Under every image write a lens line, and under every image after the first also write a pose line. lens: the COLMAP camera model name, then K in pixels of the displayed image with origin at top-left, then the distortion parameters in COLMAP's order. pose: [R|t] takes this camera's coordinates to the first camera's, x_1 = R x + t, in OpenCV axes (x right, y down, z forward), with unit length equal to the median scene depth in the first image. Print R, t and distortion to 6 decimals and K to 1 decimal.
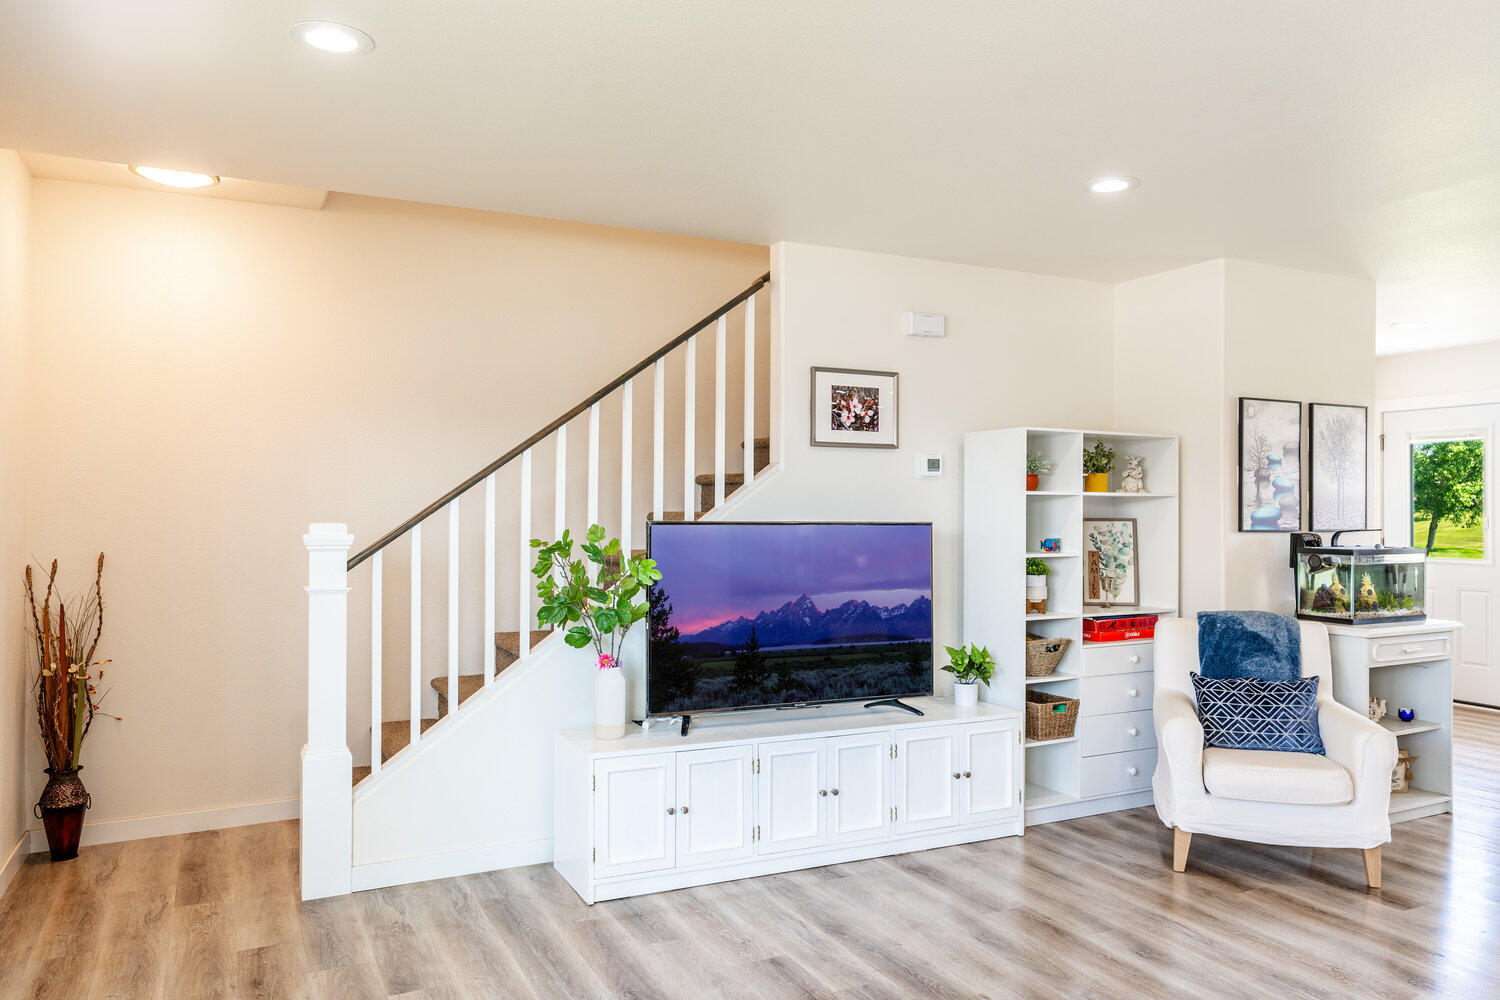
lens RADIAL K [[1053.6, 0, 754.2], [0, 1053.6, 500.0], [0, 0, 1]] dist [-0.005825, -0.004759]
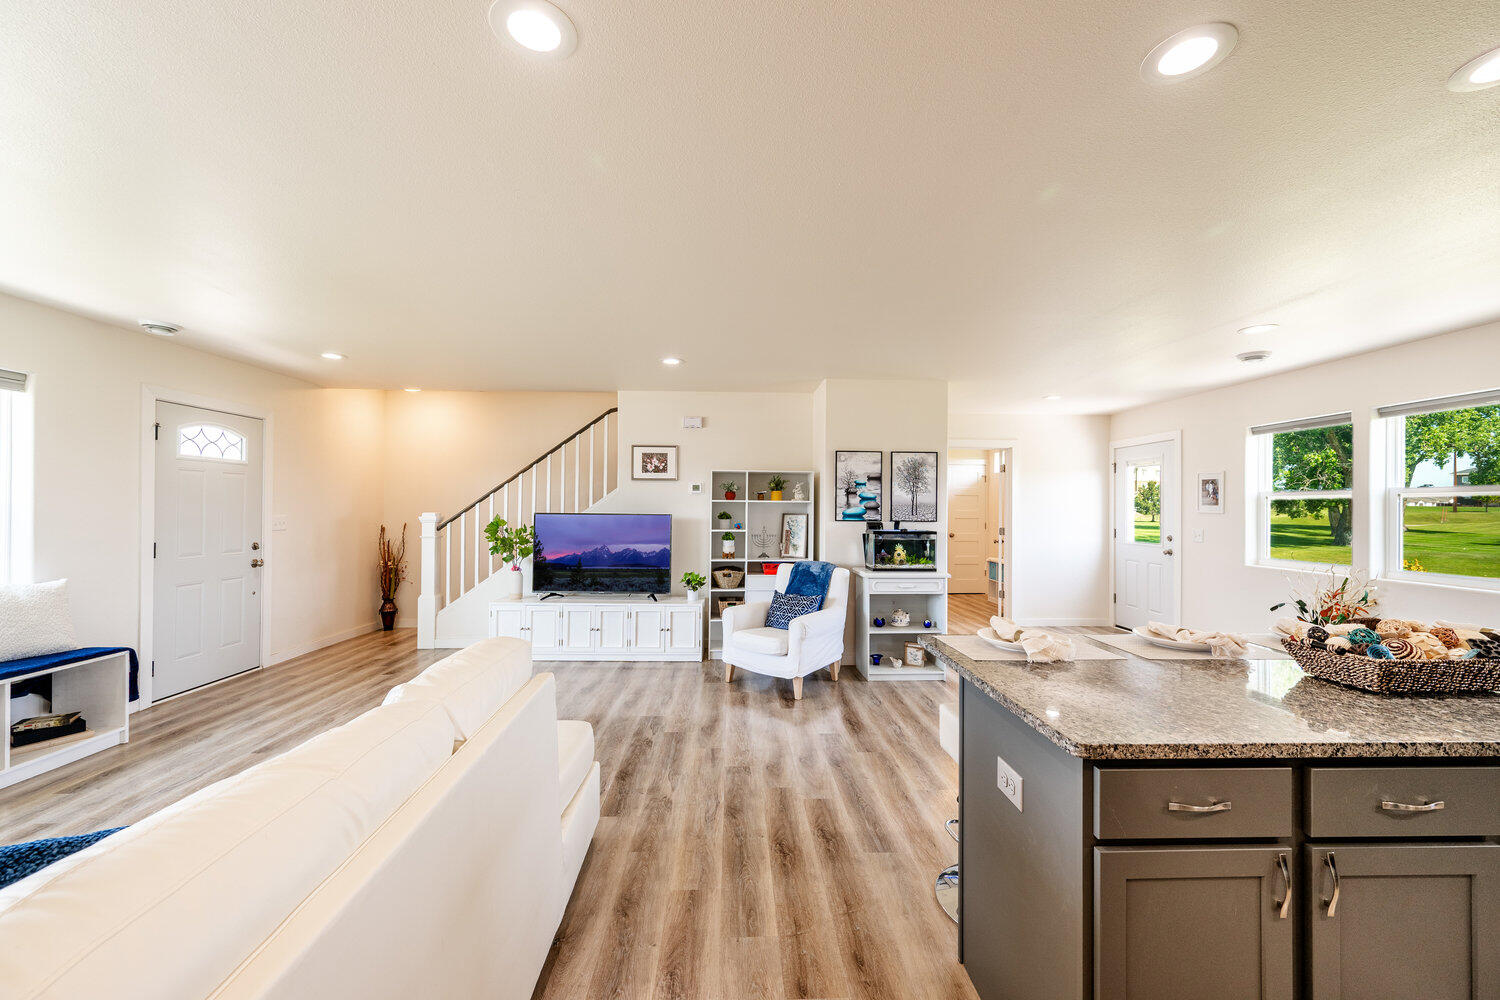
lens RADIAL K [[587.7, 0, 755.6], [0, 587.7, 503.5], [0, 0, 1]] dist [-0.000683, -0.000381]
pose [[0.913604, 0.000369, -0.406605, 0.871921], [-0.000392, 1.000000, 0.000025, -0.001754], [0.406605, 0.000137, 0.913604, -0.043976]]
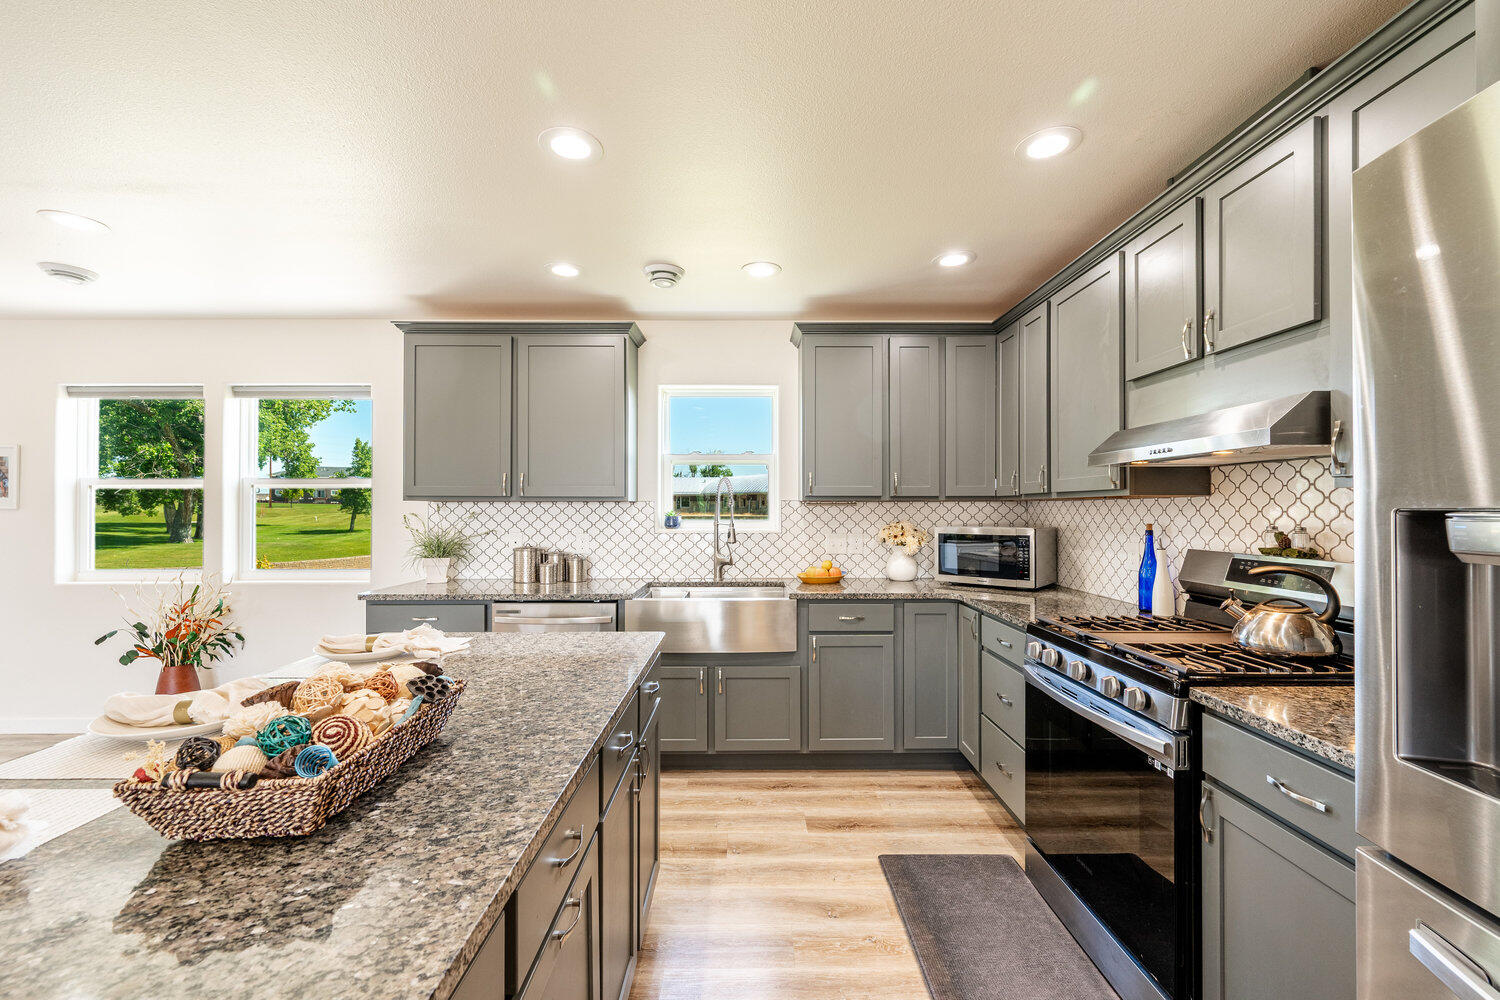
lens RADIAL K [[613.9, 0, 754.8], [0, 613.9, 504.8], [0, 0, 1]] dist [-0.000525, -0.000626]
pose [[0.434006, 0.000225, 0.900910, 0.951490], [-0.006010, 0.999978, 0.002645, 0.004681], [-0.900890, -0.006562, 0.433998, 0.207044]]
